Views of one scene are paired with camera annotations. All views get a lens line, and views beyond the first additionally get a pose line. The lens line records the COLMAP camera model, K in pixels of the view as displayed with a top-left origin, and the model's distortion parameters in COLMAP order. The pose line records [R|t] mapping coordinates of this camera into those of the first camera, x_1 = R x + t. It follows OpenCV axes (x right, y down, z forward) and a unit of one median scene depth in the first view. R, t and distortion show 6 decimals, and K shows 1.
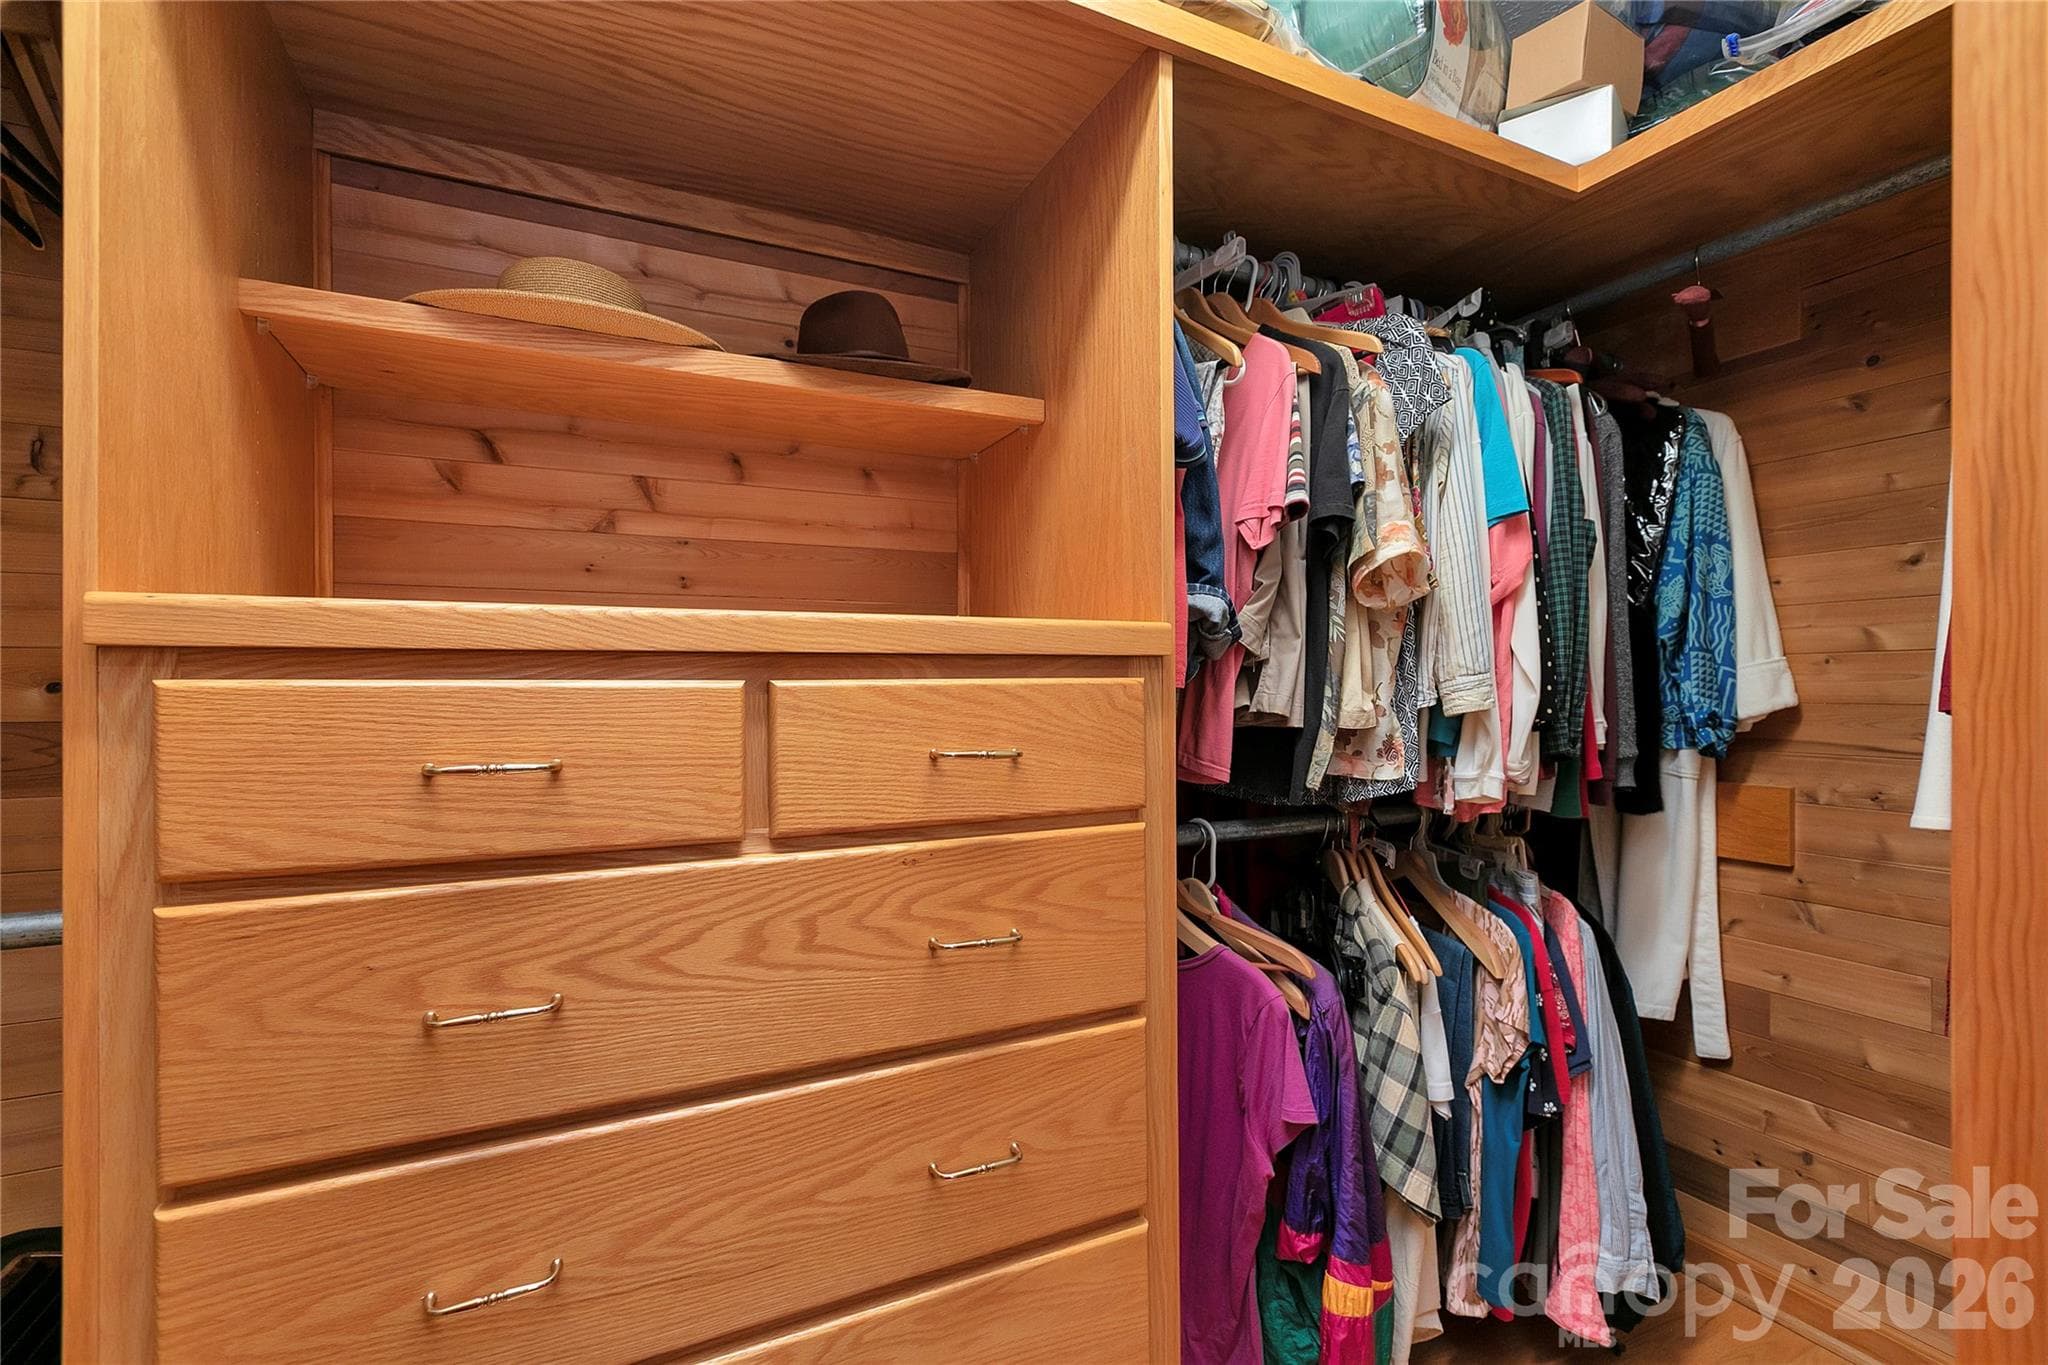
lens RADIAL K [[918.7, 0, 1024.0], [0, 918.7, 682.5], [0, 0, 1]] dist [0.004325, -0.000350]
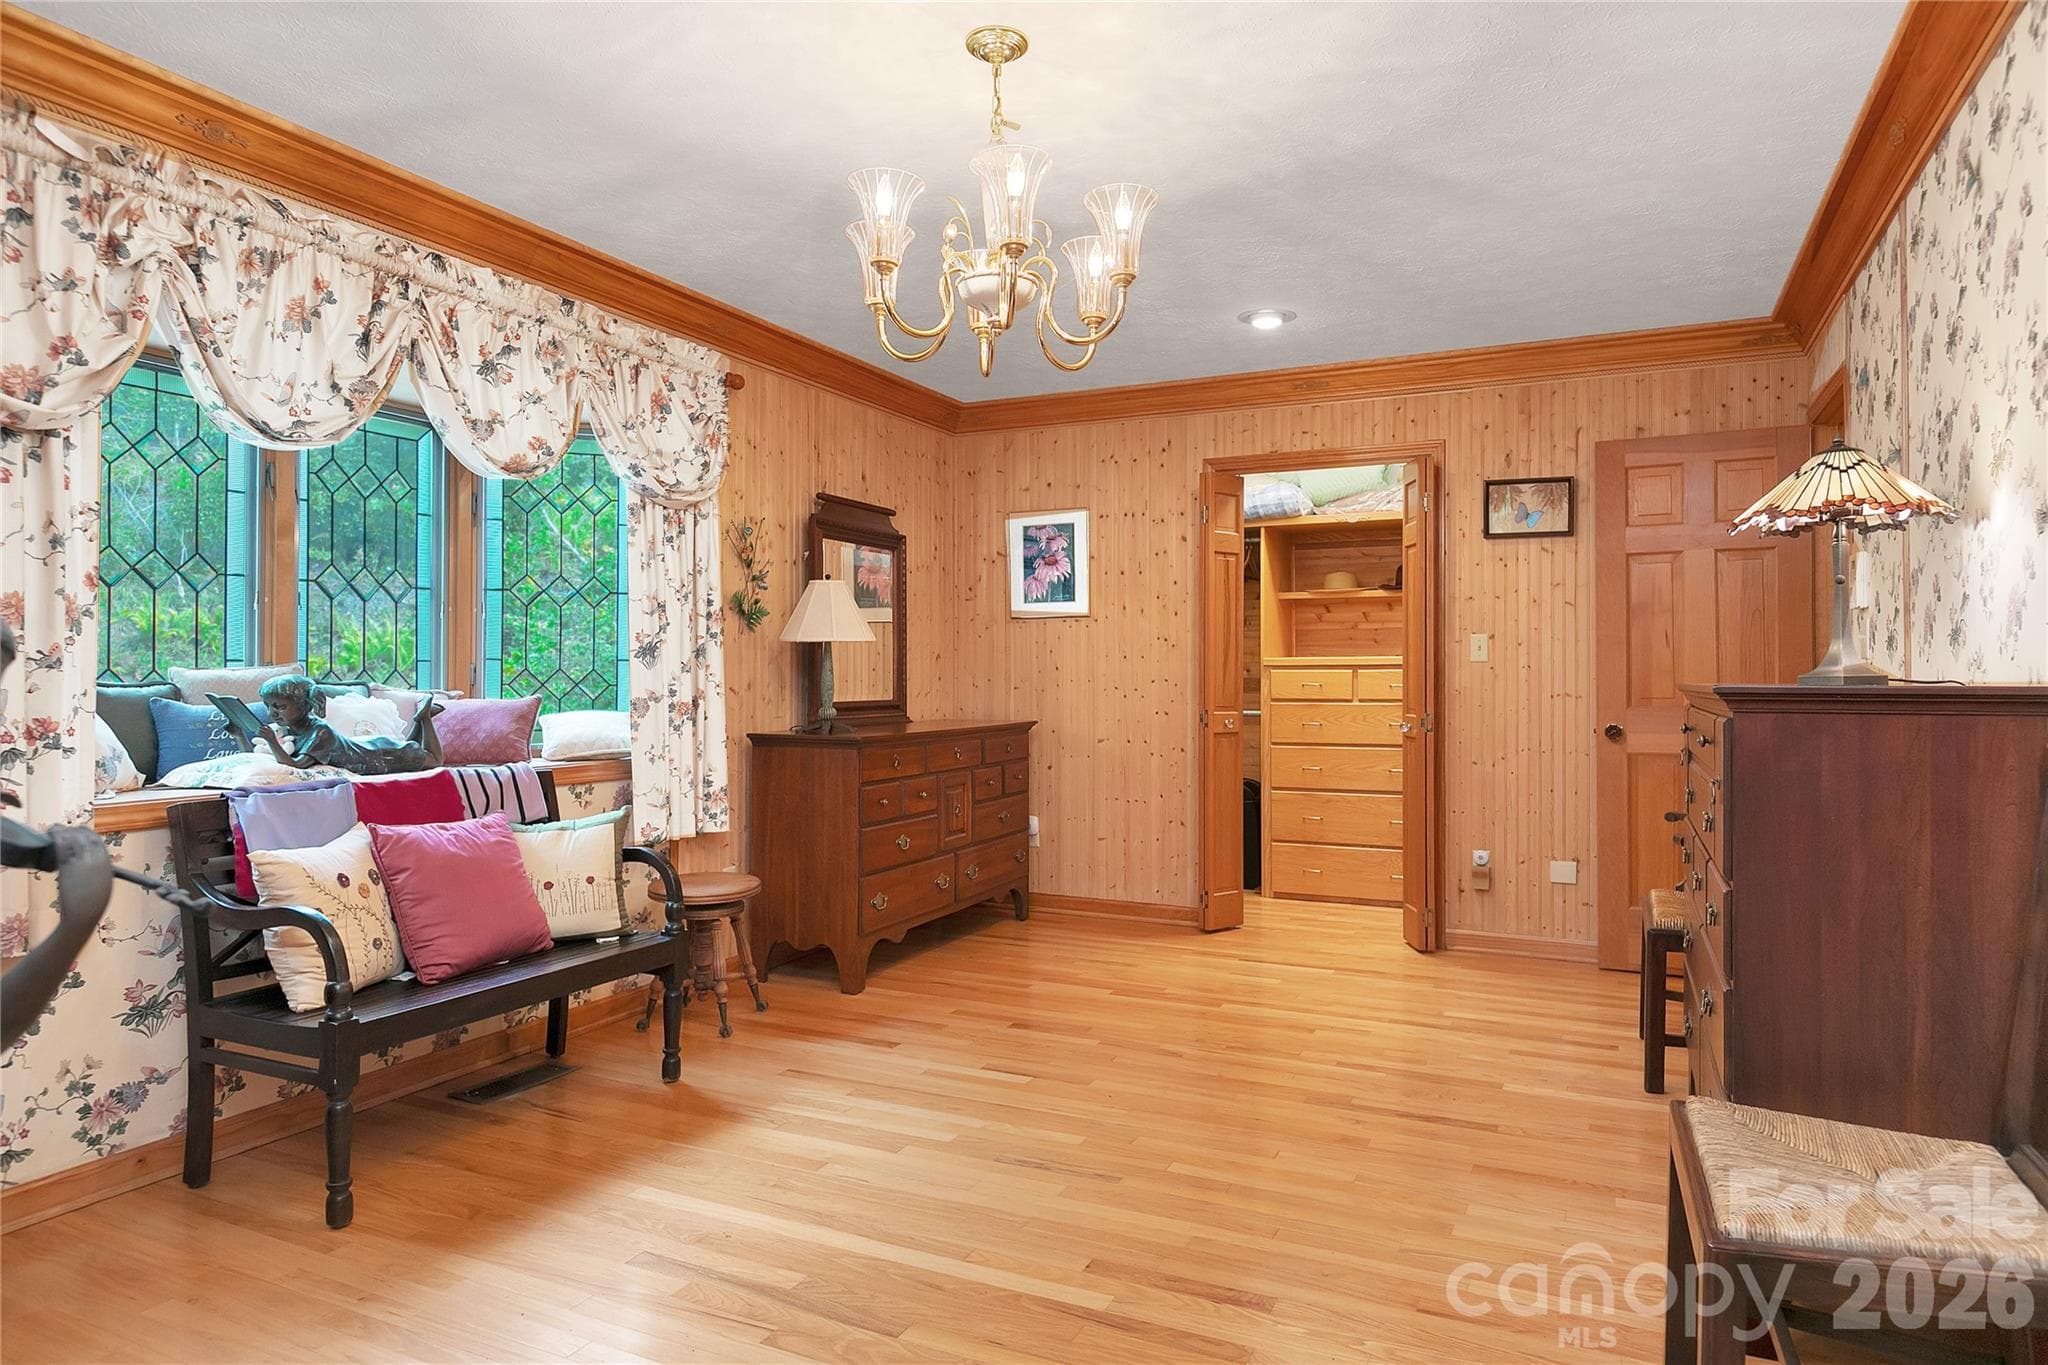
lens RADIAL K [[1226.9, 0, 1025.2], [0, 1226.9, 636.0], [0, 0, 1]] dist [0.002260, -0.000127]
pose [[0.622396, -0.016211, -0.782534, 3.384390], [0.001598, 0.999810, -0.019442, -0.052901], [0.782701, 0.010850, 0.622304, -4.076724]]
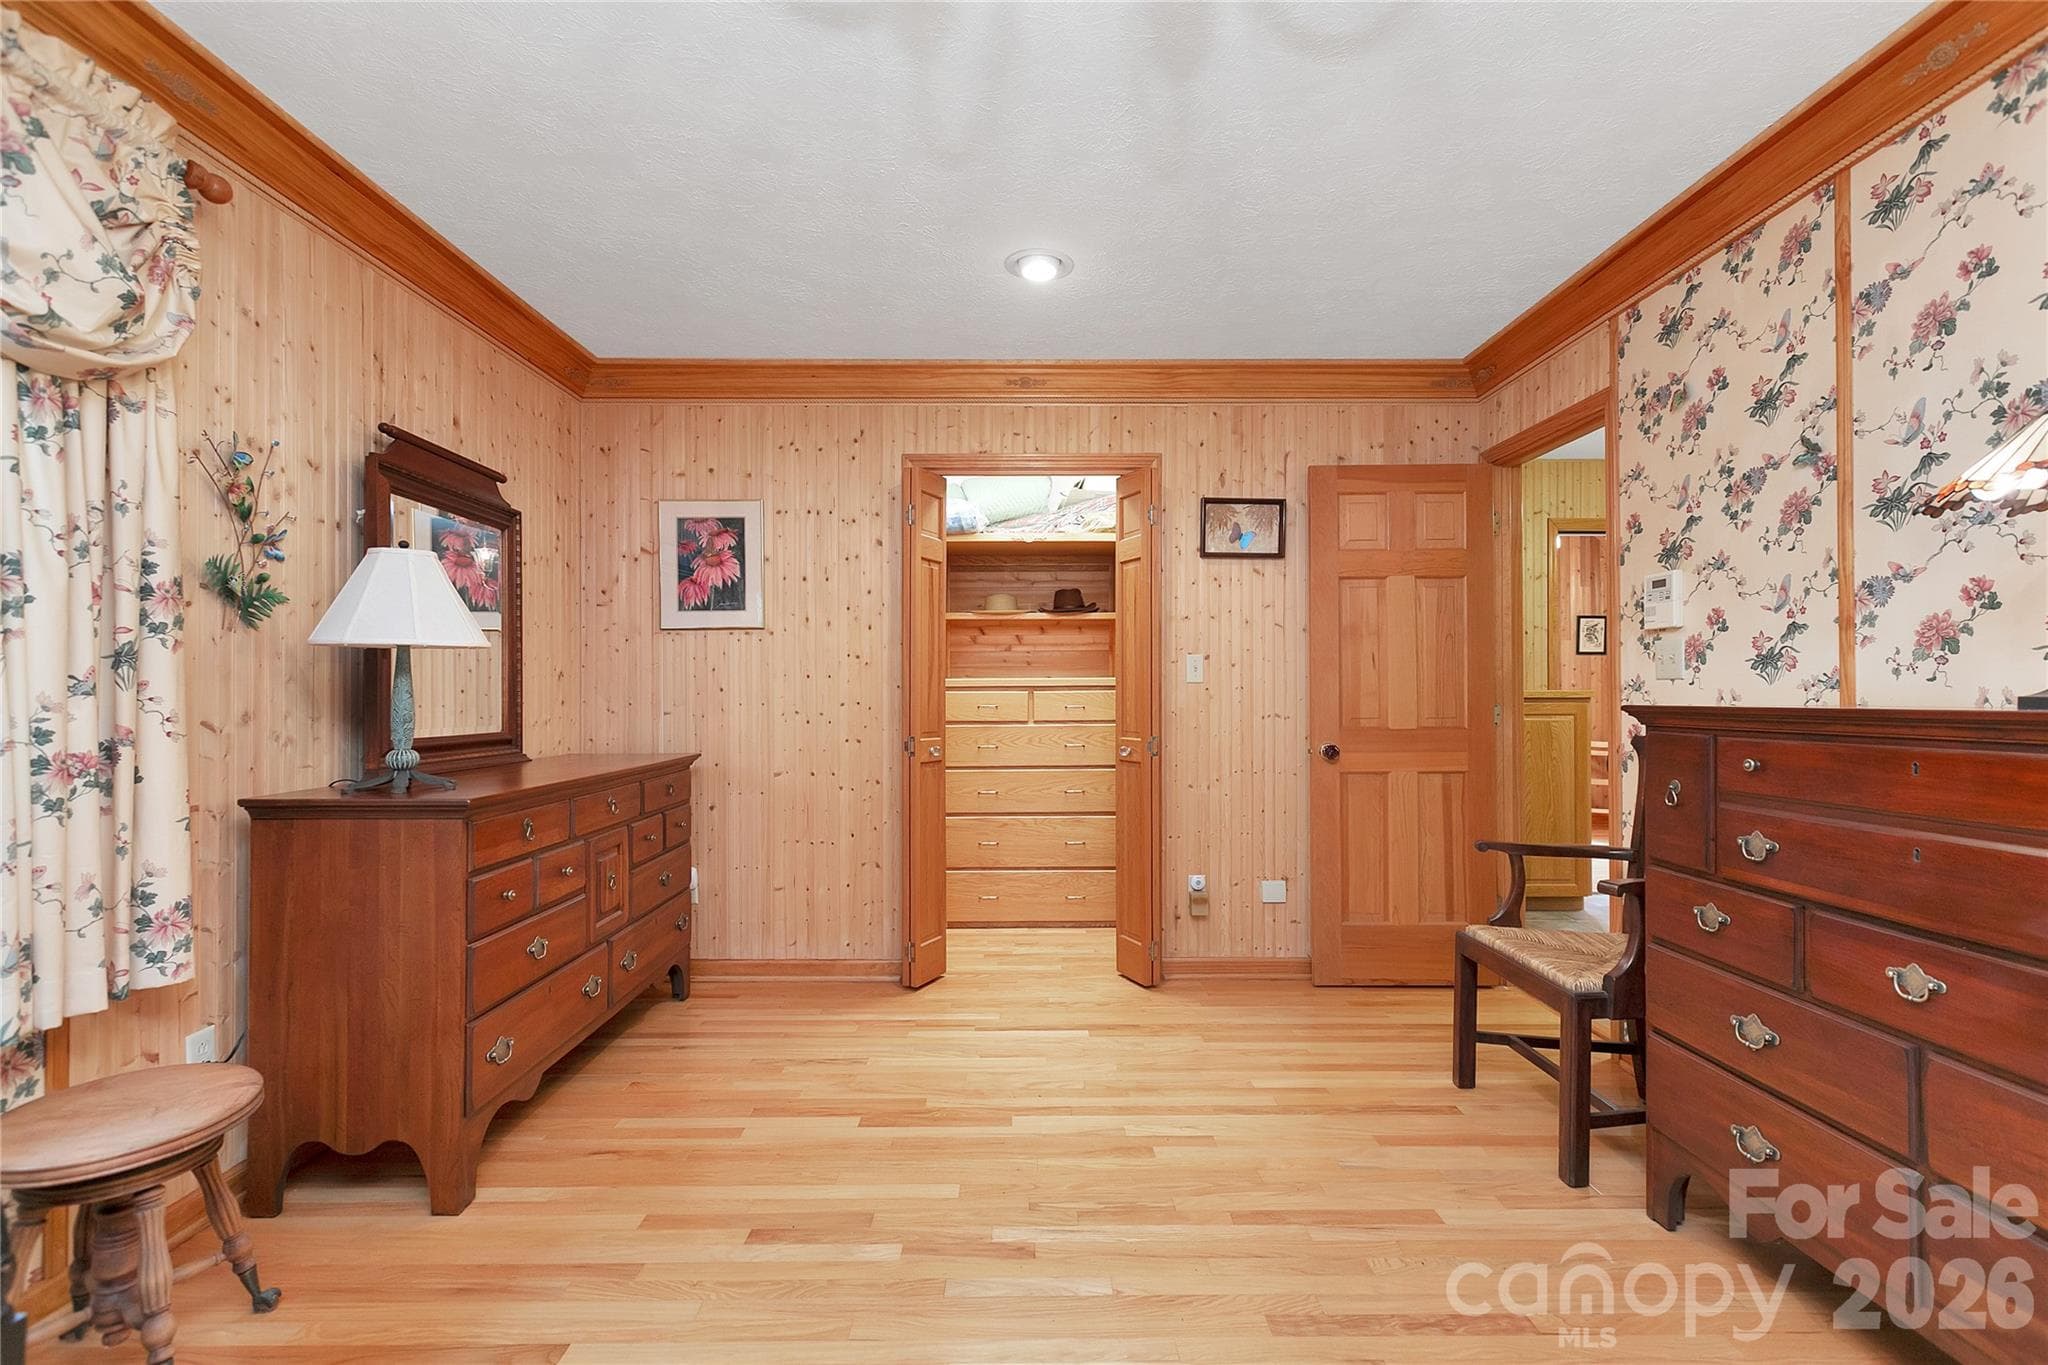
lens RADIAL K [[918.7, 0, 1024.0], [0, 918.7, 682.5], [0, 0, 1]] dist [0.004325, -0.000350]
pose [[0.904528, 0.000234, -0.426415, 1.595018], [-0.001405, 0.999996, -0.002432, -0.033328], [0.426412, 0.002798, 0.904524, -3.144578]]
